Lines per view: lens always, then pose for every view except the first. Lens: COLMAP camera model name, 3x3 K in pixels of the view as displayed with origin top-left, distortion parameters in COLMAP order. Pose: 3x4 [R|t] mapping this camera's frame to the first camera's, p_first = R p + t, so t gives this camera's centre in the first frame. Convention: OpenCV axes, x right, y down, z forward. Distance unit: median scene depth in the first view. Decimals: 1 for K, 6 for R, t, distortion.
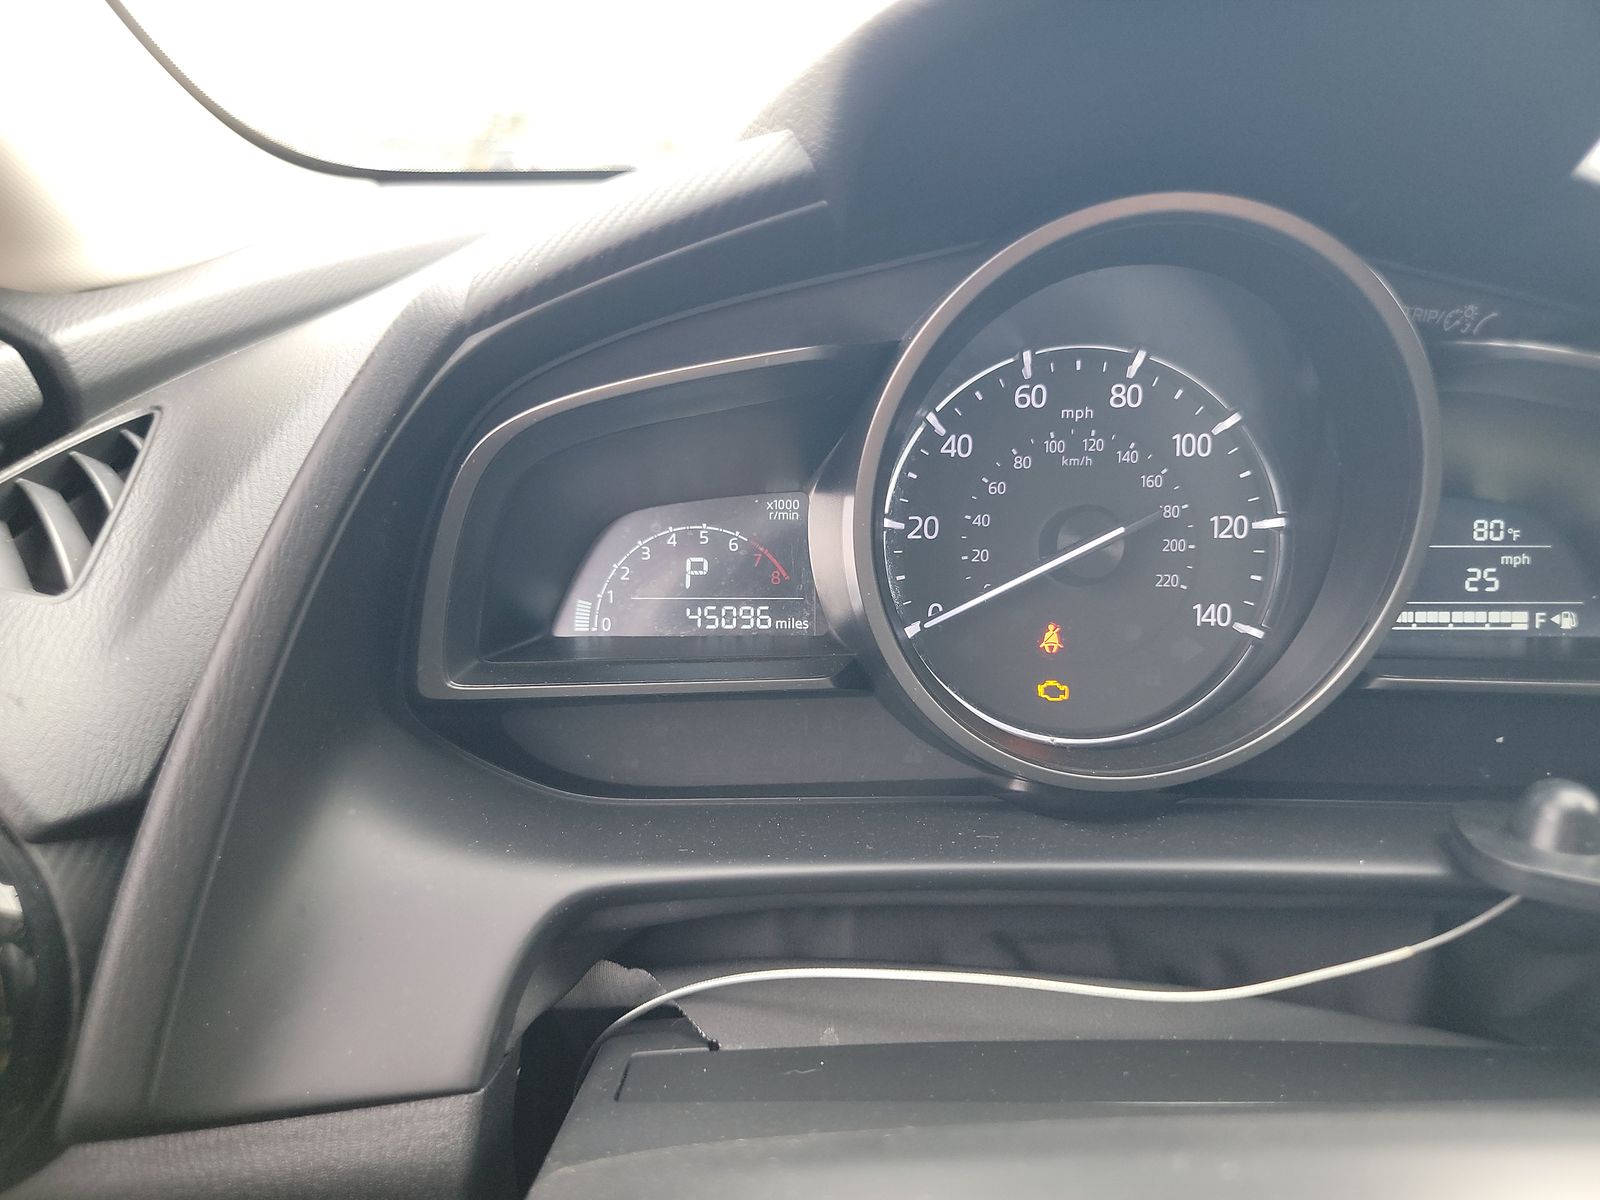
lens RADIAL K [[1197.4, 0, 814.7], [0, 1197.4, 593.4], [0, 0, 1]] dist [0.046151, -0.044575]
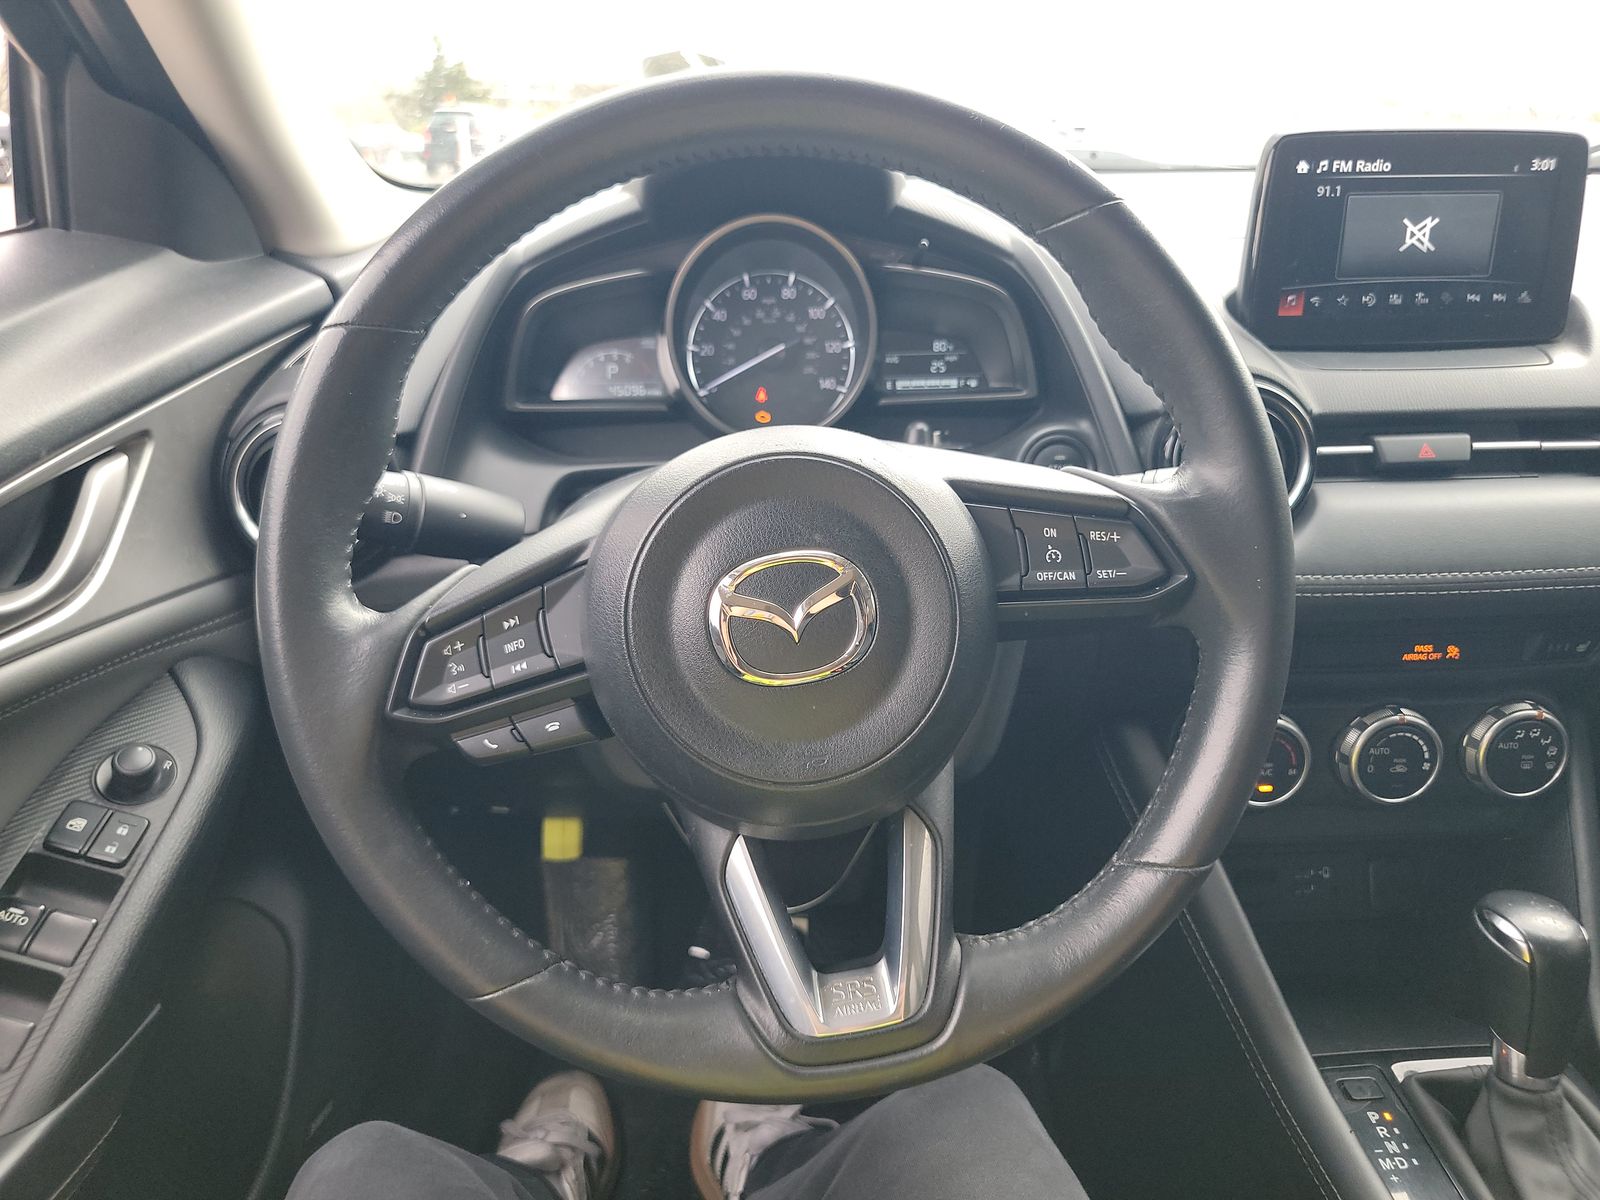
lens RADIAL K [[1197.4, 0, 814.7], [0, 1197.4, 593.4], [0, 0, 1]] dist [0.046151, -0.044575]
pose [[0.999218, -0.029995, 0.025750, 0.230830], [0.029328, 0.999235, 0.025890, 0.377397], [-0.026506, -0.025115, 0.999333, -1.426483]]
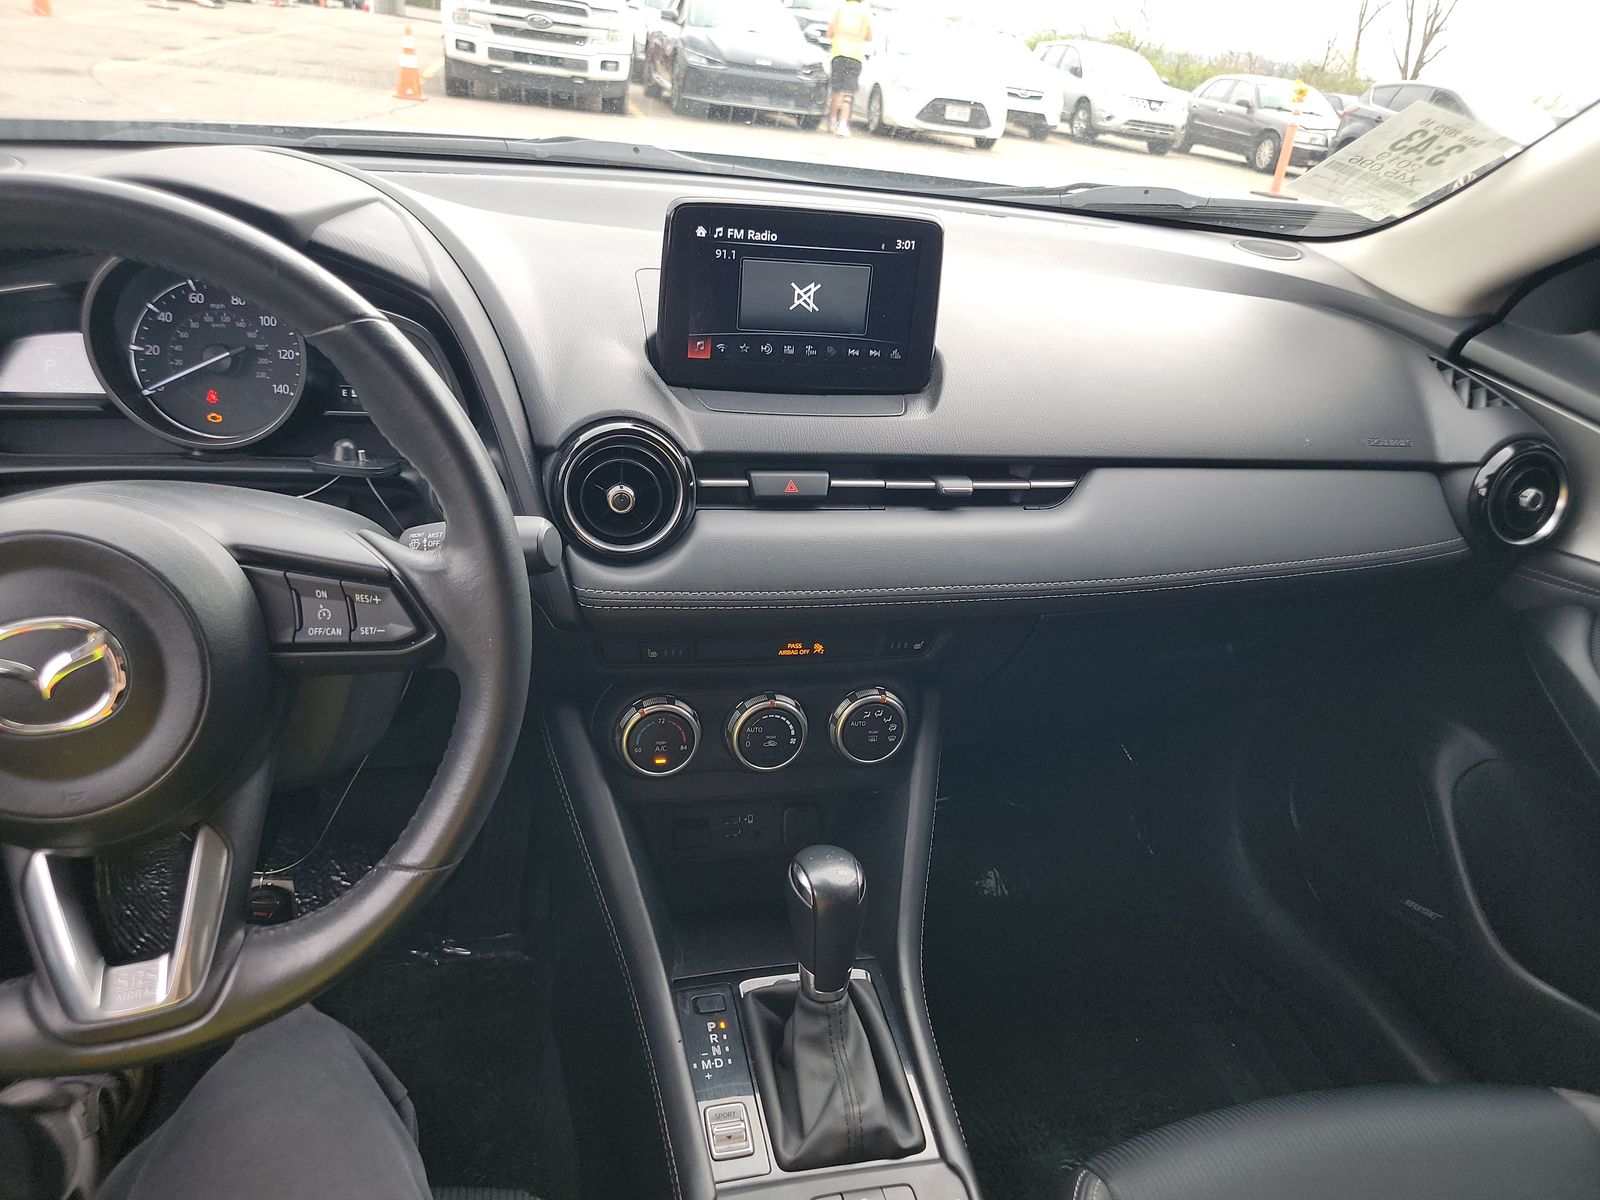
lens RADIAL K [[1173.5, 0, 821.2], [0, 1173.5, 601.6], [0, 0, 1]] dist [0.083395, -0.064060]
pose [[0.974663, -0.019448, 0.222830, 0.881162], [-0.009086, 0.991948, 0.126316, 0.136479], [-0.223493, -0.125140, 0.966639, -1.784680]]
